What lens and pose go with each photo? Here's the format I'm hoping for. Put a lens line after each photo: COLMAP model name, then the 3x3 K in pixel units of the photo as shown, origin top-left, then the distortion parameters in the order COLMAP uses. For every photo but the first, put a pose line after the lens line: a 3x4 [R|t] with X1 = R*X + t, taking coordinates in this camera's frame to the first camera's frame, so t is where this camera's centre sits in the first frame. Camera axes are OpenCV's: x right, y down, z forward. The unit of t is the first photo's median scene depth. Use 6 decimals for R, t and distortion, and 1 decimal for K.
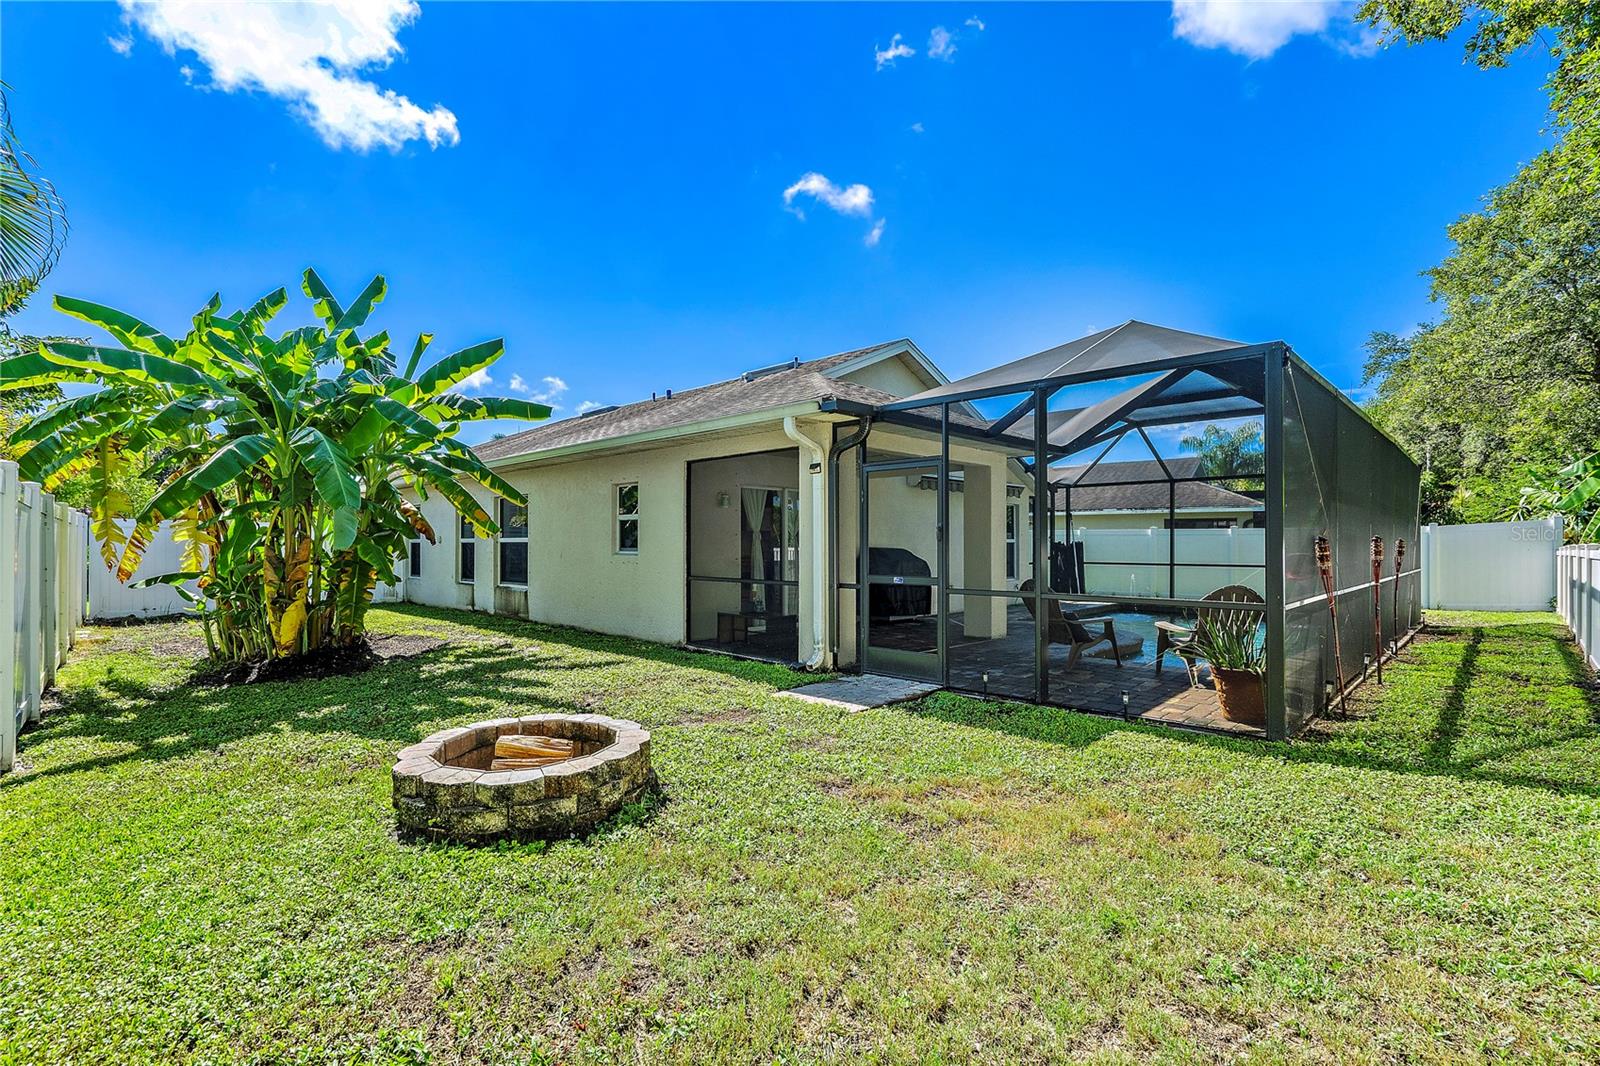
lens RADIAL K [[736.8, 0, 800.2], [0, 736.8, 532.6], [0, 0, 1]] dist [-0.004810, 0.000641]
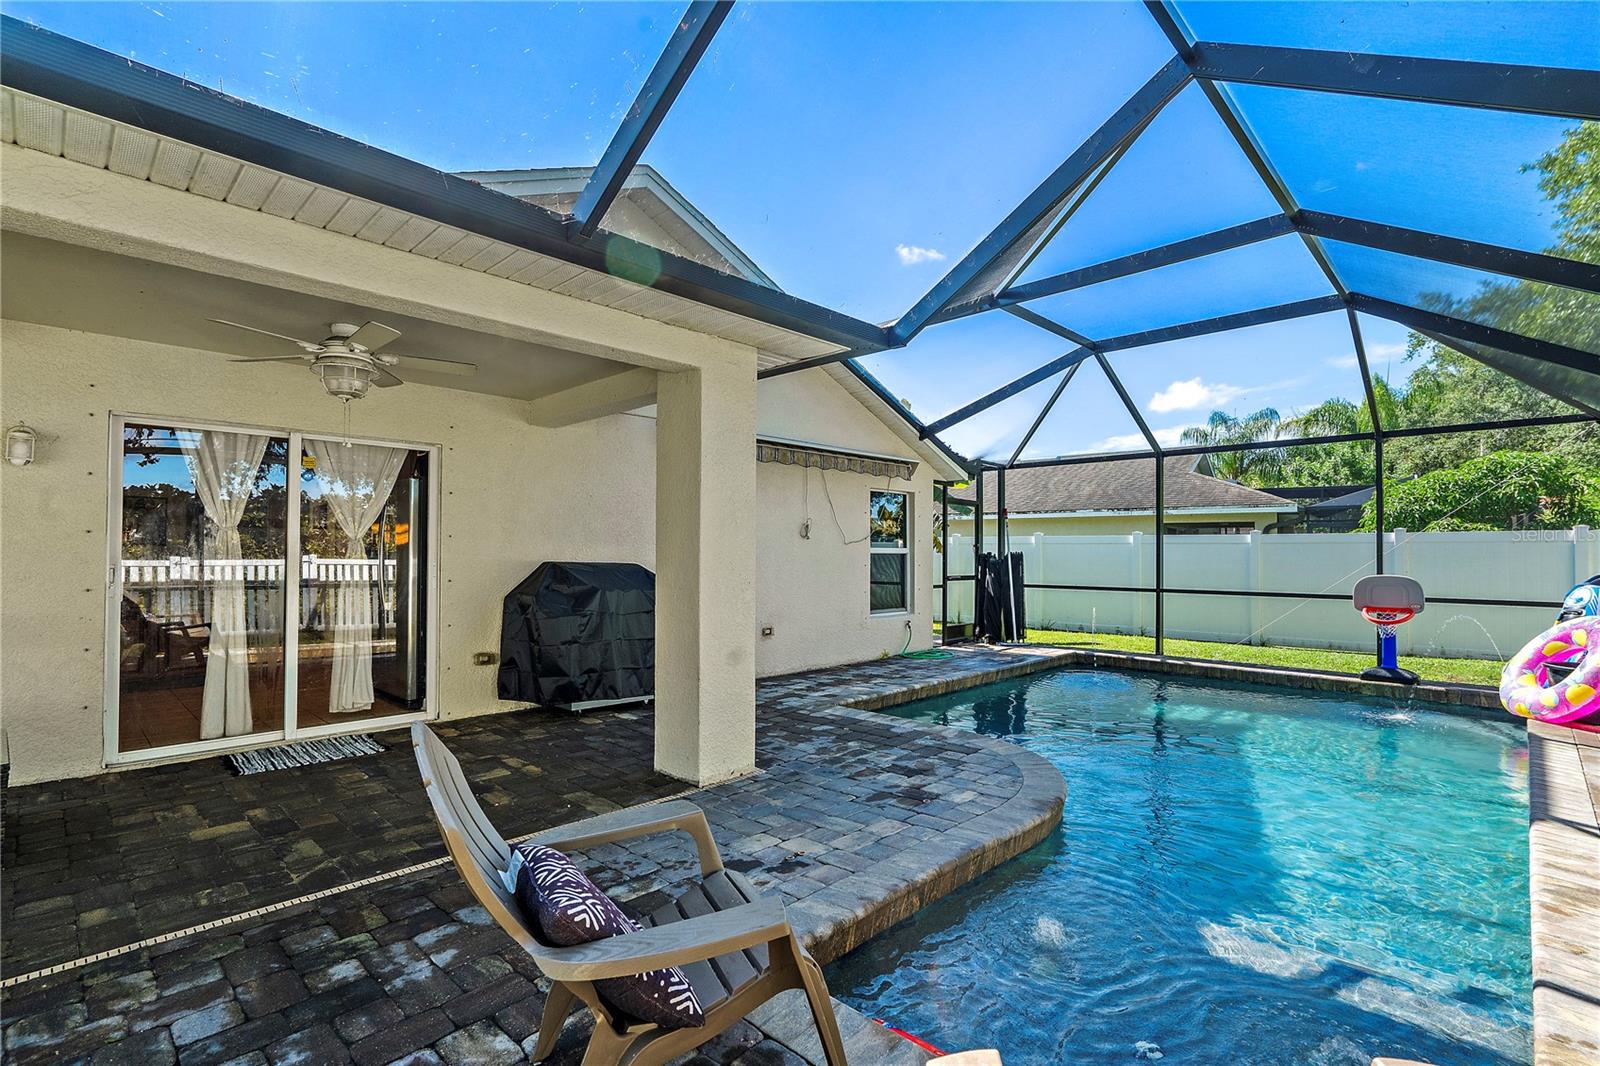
lens RADIAL K [[736.8, 0, 799.8], [0, 736.8, 541.8], [0, 0, 1]] dist [-0.004810, 0.000641]
pose [[0.999982, 0.004792, -0.003647, 0.186731], [-0.004797, 0.999988, -0.001315, 0.004336], [0.003641, 0.001332, 0.999992, 0.345779]]
